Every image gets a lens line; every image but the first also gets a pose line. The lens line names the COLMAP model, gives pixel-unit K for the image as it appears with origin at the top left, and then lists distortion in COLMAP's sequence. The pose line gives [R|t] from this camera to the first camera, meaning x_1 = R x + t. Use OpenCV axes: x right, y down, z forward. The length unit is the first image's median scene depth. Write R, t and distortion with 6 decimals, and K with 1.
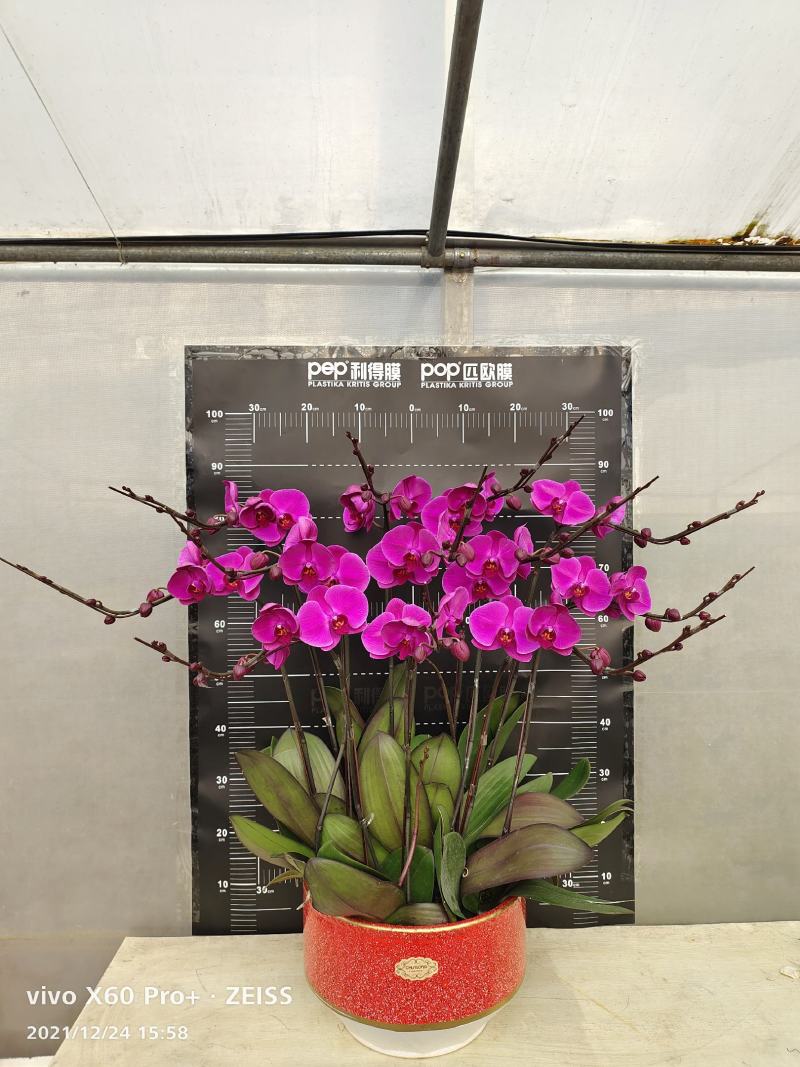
lens RADIAL K [[751.6, 0, 418.8], [0, 751.6, 532.9], [0, 0, 1]] dist [0.002285, 0.003630]
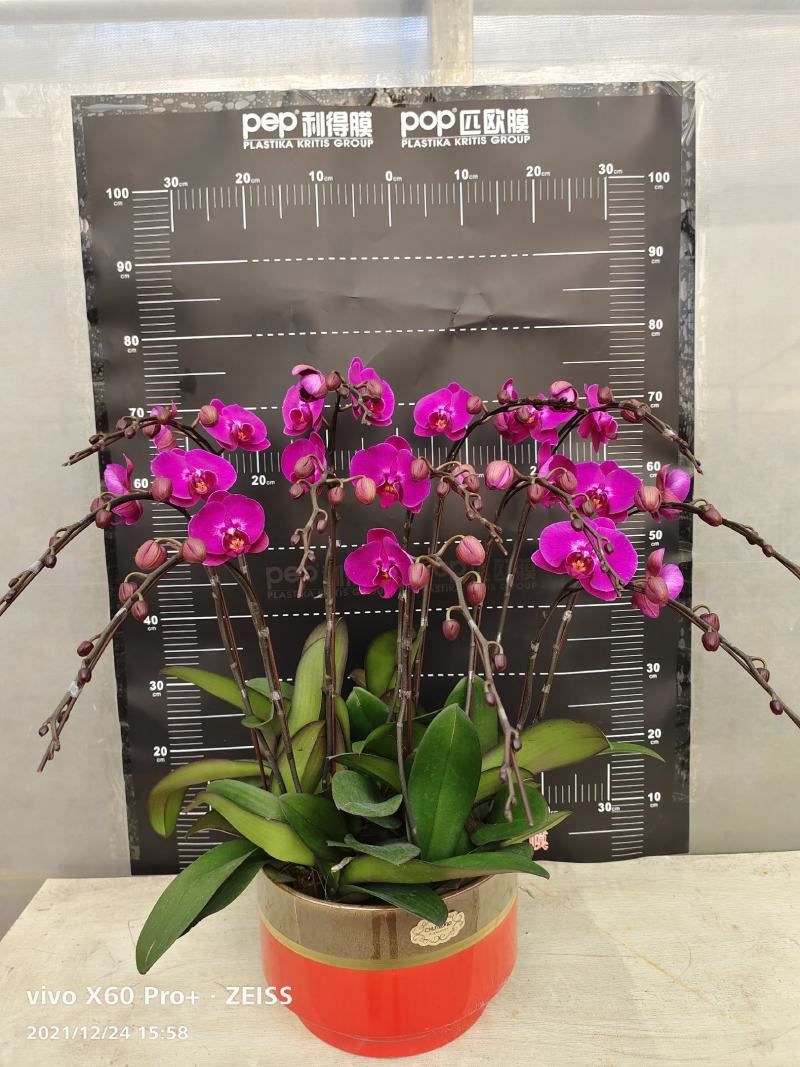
lens RADIAL K [[751.6, 0, 418.8], [0, 751.6, 532.9], [0, 0, 1]] dist [0.002285, 0.003630]
pose [[0.999684, -0.020186, -0.014974, 0.022917], [0.021593, 0.994690, 0.100628, 0.100573], [0.012864, -0.100919, 0.994811, 0.249582]]
